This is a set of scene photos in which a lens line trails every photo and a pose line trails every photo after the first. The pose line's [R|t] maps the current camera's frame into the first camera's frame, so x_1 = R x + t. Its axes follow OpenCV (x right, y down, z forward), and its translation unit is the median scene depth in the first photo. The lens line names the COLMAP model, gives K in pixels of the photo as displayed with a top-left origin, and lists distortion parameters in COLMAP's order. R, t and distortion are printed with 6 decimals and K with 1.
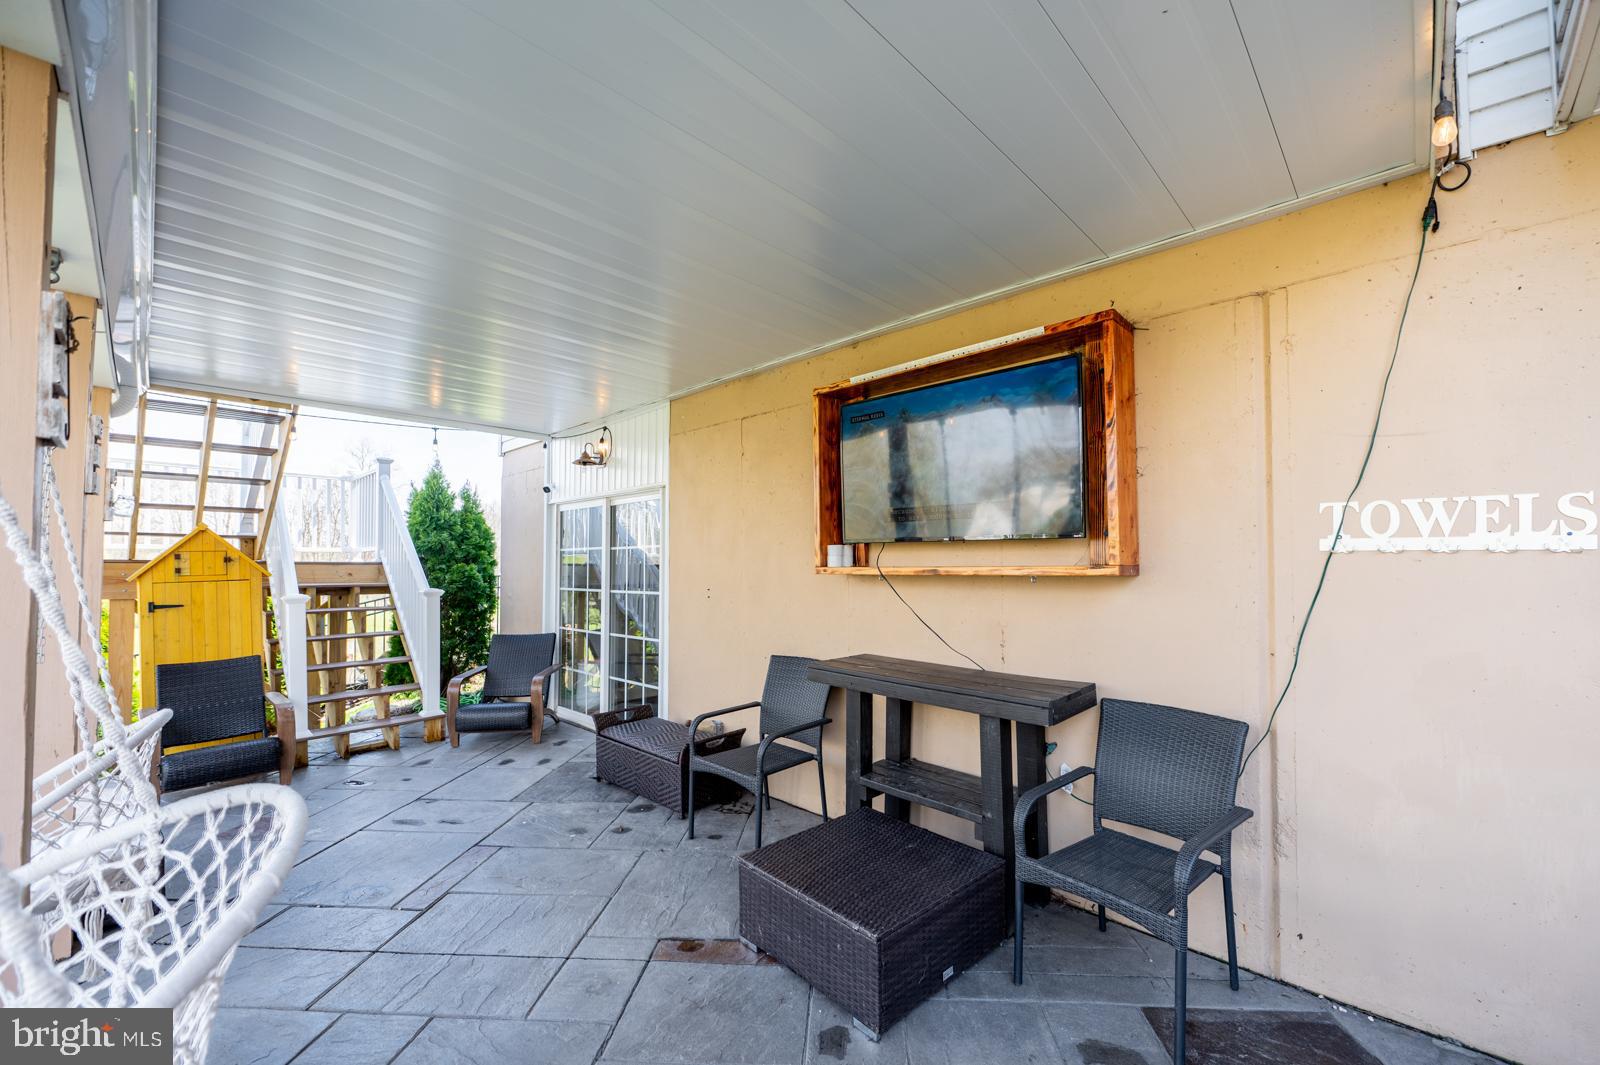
lens RADIAL K [[663.0, 0, 803.9], [0, 663.0, 572.1], [0, 0, 1]] dist [-0.000058, 0.000020]
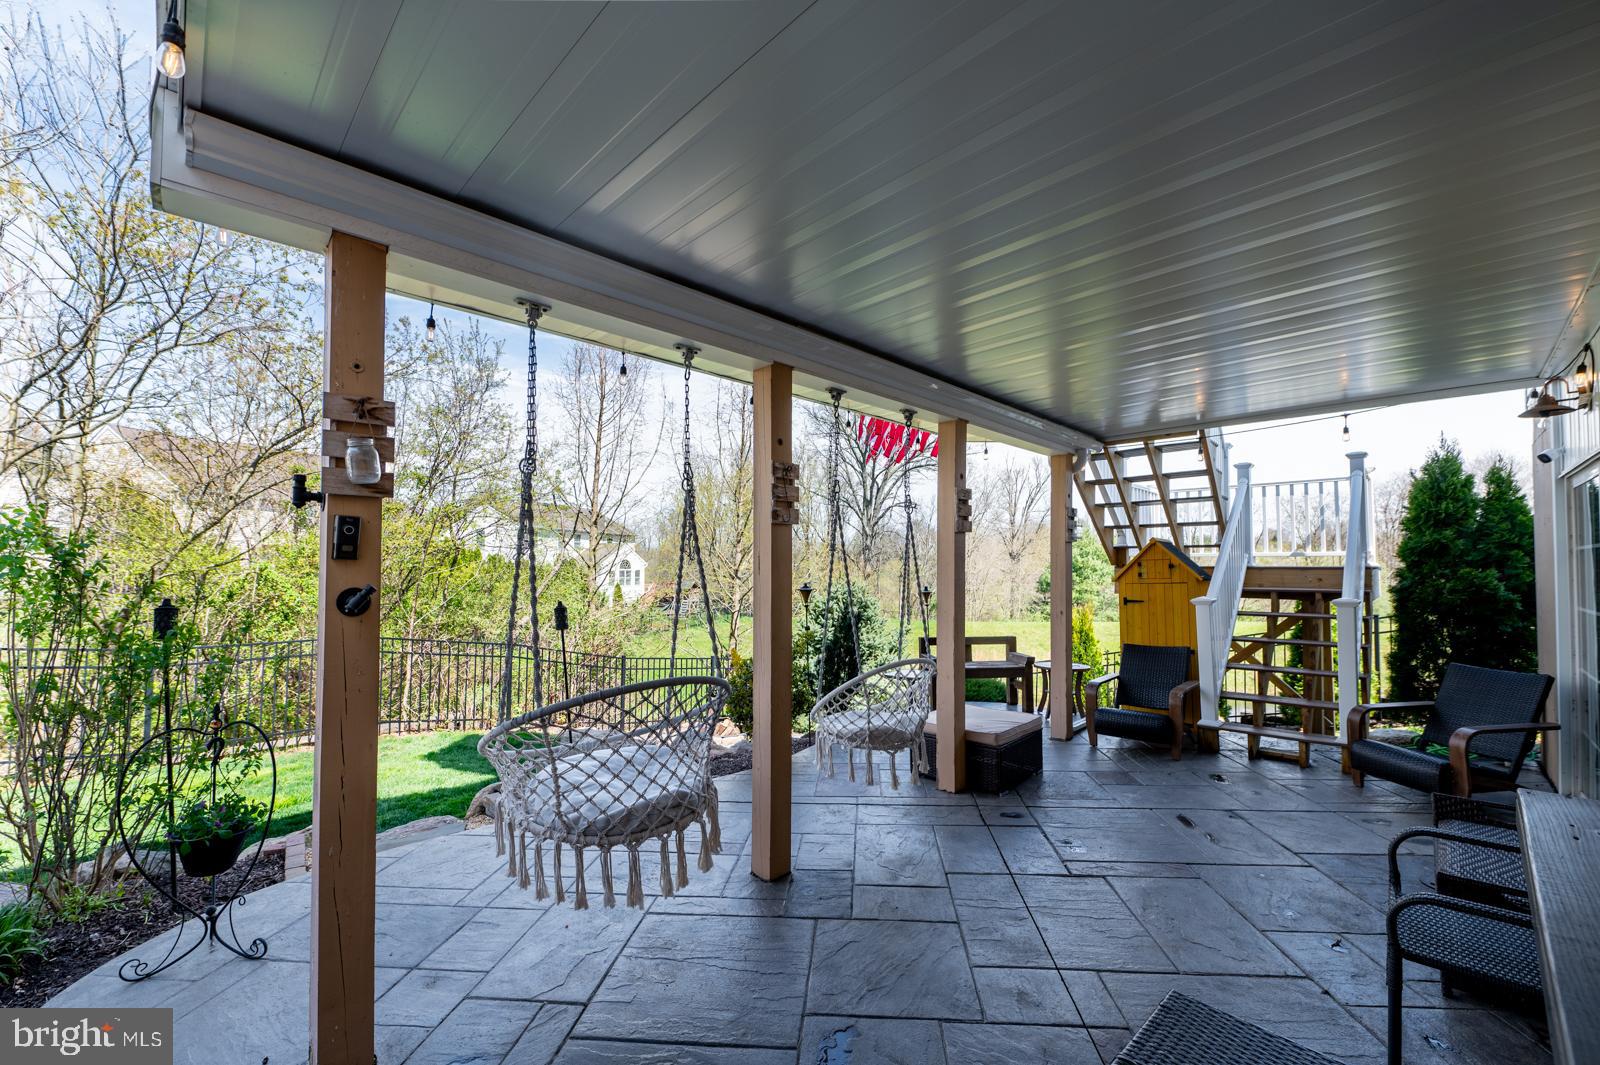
lens RADIAL K [[651.6, 0, 815.5], [0, 651.6, 552.4], [0, 0, 1]] dist [-0.002818, -0.000295]
pose [[-0.007604, -0.024570, -0.999669, 0.313720], [-0.007512, 0.999671, -0.024513, -0.008852], [0.999943, 0.007323, -0.007786, 0.312092]]
